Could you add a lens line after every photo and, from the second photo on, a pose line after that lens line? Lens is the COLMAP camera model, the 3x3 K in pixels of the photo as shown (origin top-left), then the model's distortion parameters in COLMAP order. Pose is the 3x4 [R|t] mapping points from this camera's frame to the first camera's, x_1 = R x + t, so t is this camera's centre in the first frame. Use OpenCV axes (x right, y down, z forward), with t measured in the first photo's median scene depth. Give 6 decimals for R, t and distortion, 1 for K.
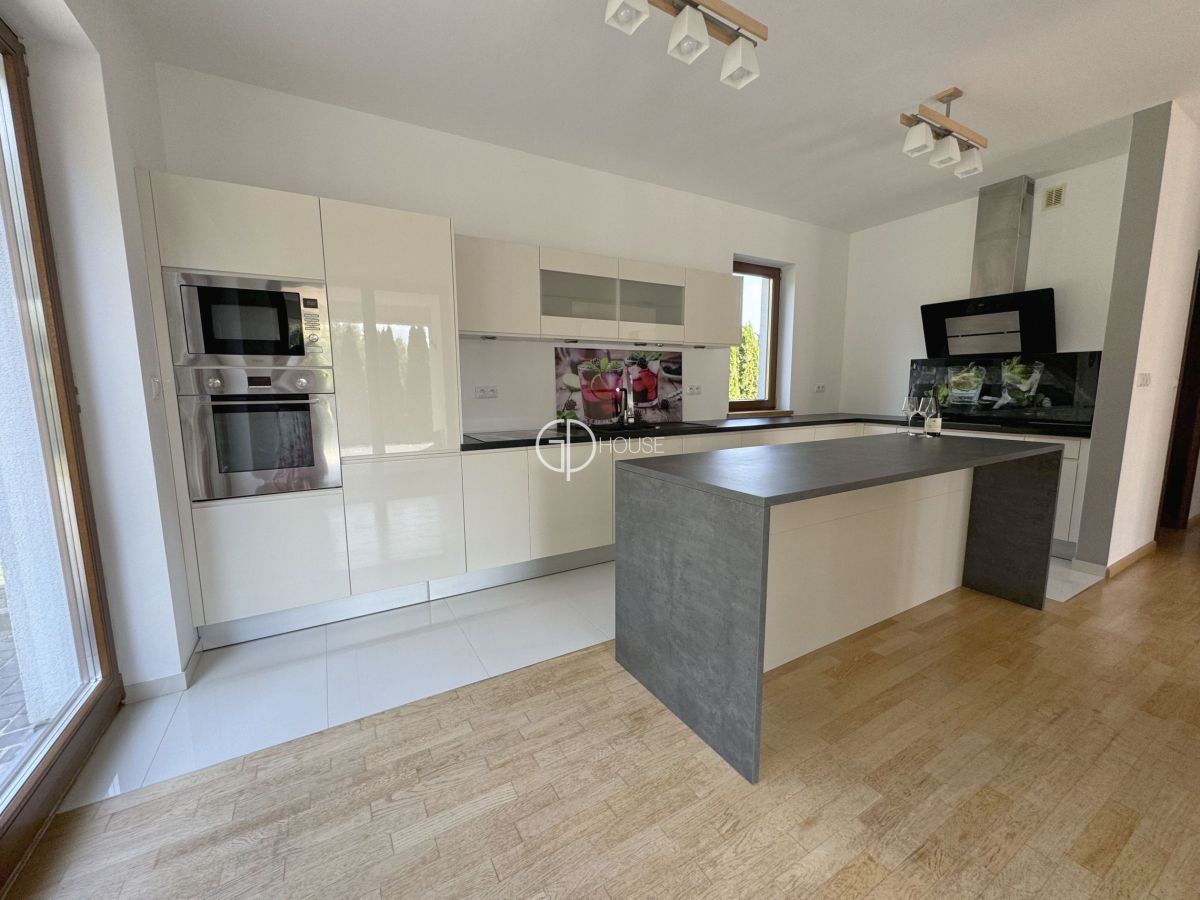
lens RADIAL K [[482.6, 0, 604.3], [0, 482.6, 445.4], [0, 0, 1]] dist [-0.002161, -0.000137]
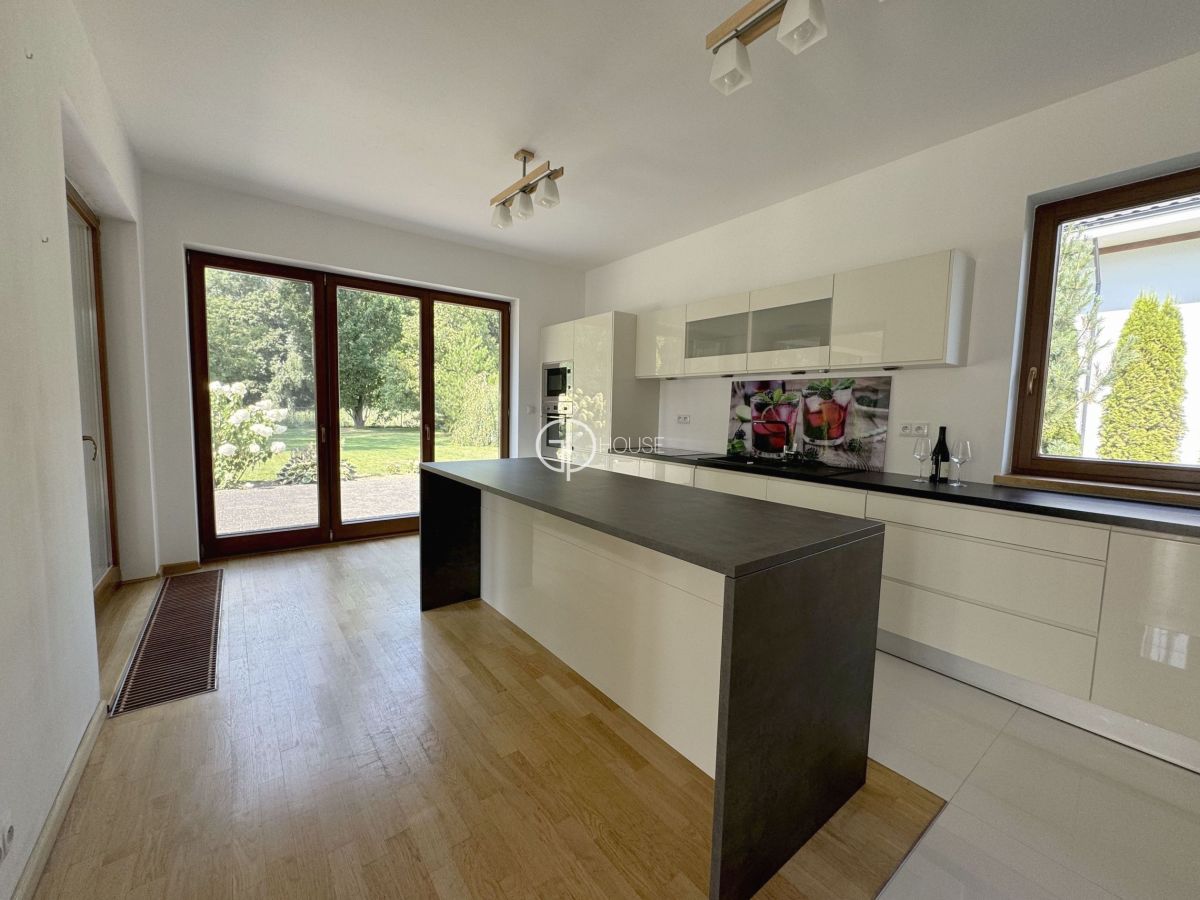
lens RADIAL K [[482.6, 0, 603.8], [0, 482.6, 452.5], [0, 0, 1]] dist [-0.002161, -0.000137]
pose [[0.121455, 0.098686, -0.987679, 0.911169], [-0.149797, 0.985471, 0.080045, -0.081934], [0.981229, 0.138229, 0.134474, 0.547392]]
